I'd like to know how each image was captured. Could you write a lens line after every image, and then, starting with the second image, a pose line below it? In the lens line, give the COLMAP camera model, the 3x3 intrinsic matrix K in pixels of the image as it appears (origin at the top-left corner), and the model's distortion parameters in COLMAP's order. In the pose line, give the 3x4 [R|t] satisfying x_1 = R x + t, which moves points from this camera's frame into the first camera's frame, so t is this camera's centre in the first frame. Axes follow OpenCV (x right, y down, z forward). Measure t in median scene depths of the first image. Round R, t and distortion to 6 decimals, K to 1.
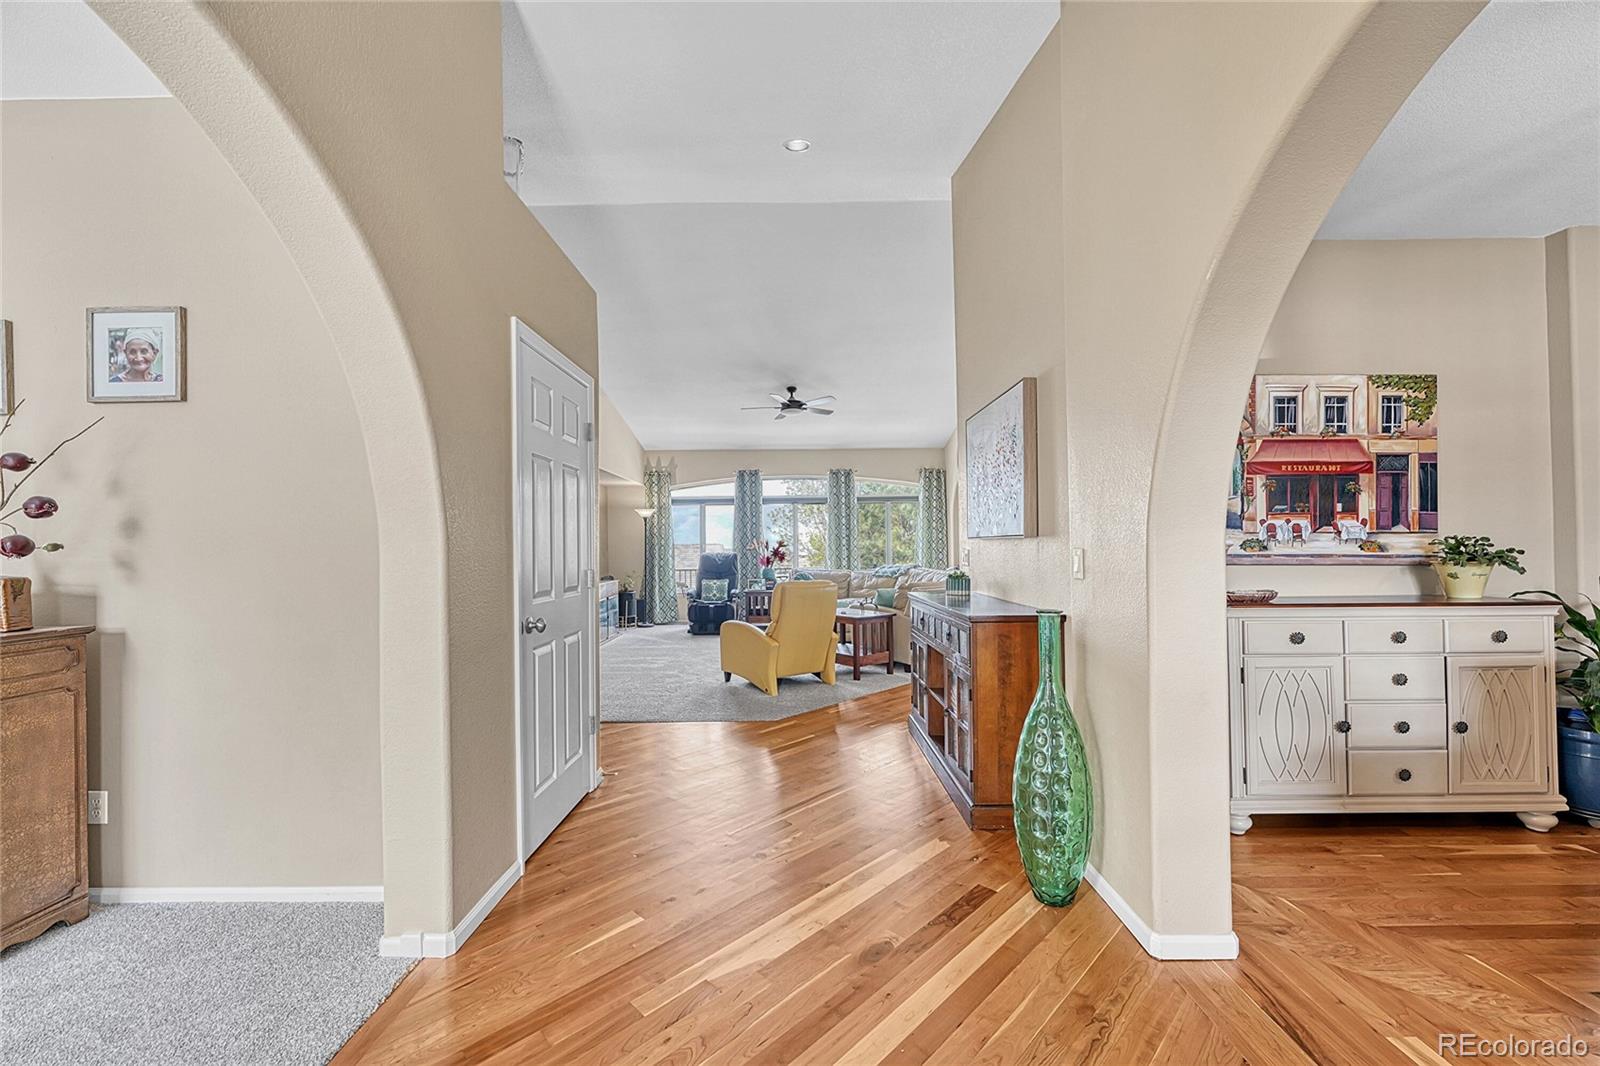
lens RADIAL K [[632.5, 0, 792.9], [0, 632.5, 538.5], [0, 0, 1]] dist [-0.006220, 0.000768]
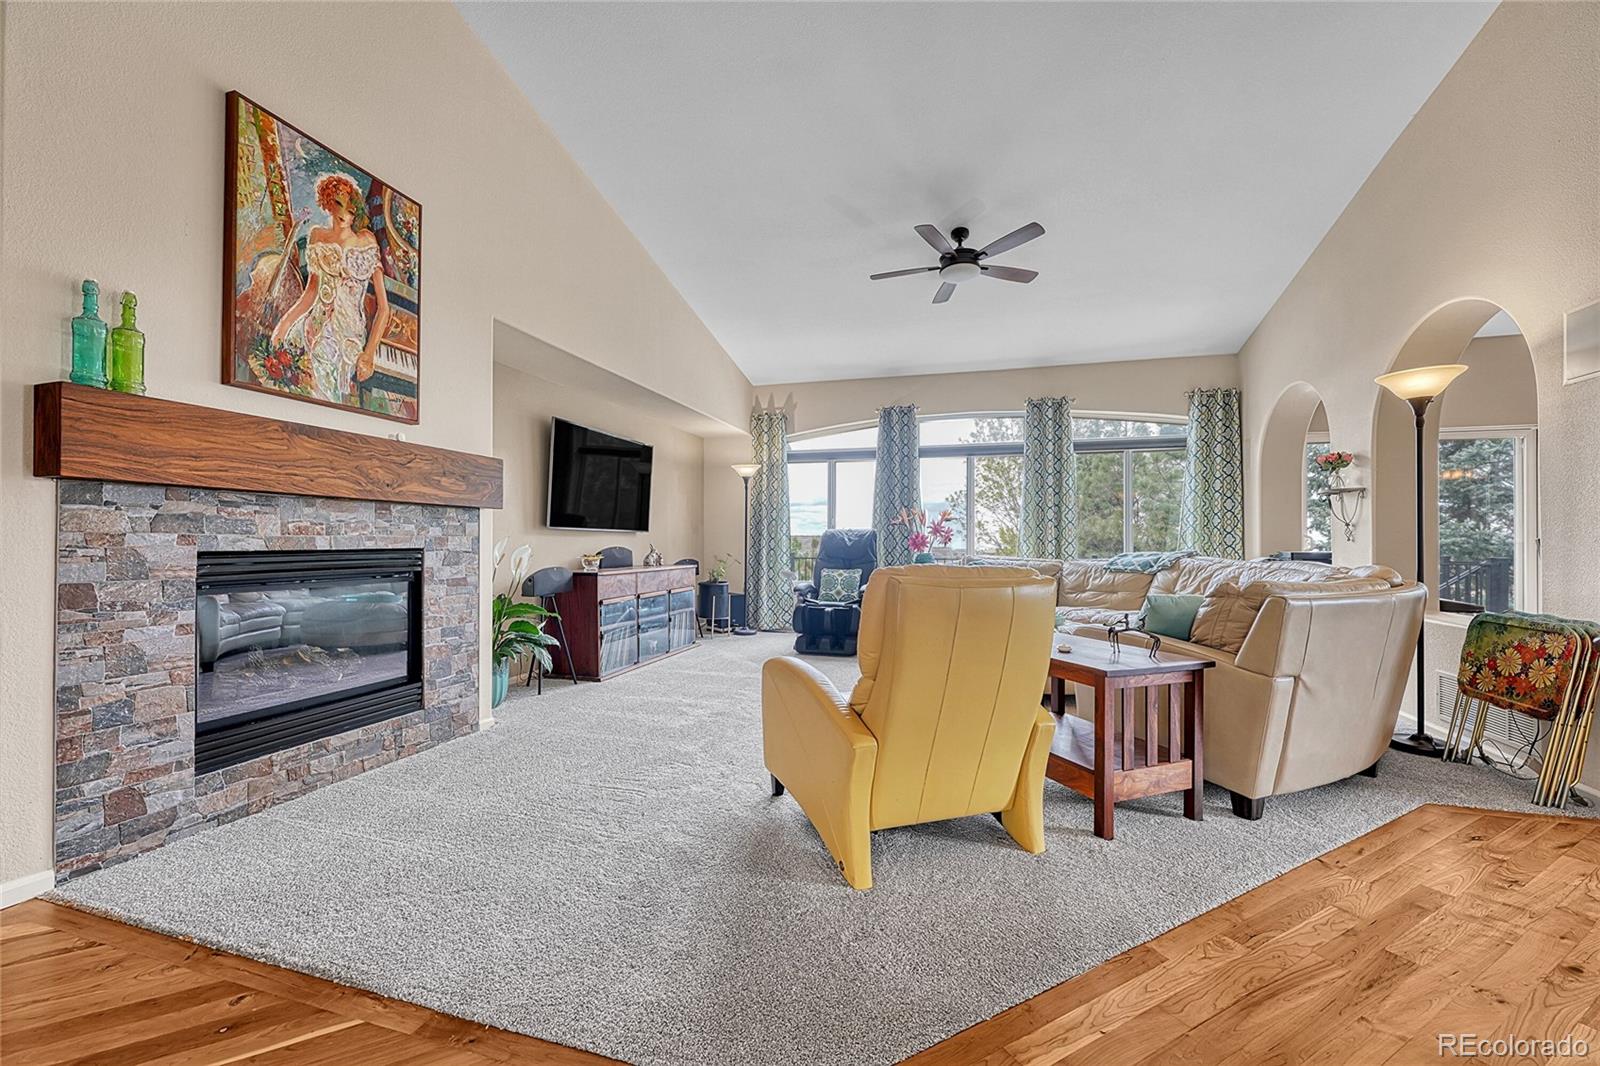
lens RADIAL K [[632.5, 0, 798.8], [0, 632.5, 539.4], [0, 0, 1]] dist [-0.006220, 0.000768]
pose [[0.960348, 0.015383, -0.278380, 0.016906], [-0.013416, 0.999870, 0.008969, 0.027499], [0.278482, -0.004879, 0.960429, 0.340315]]
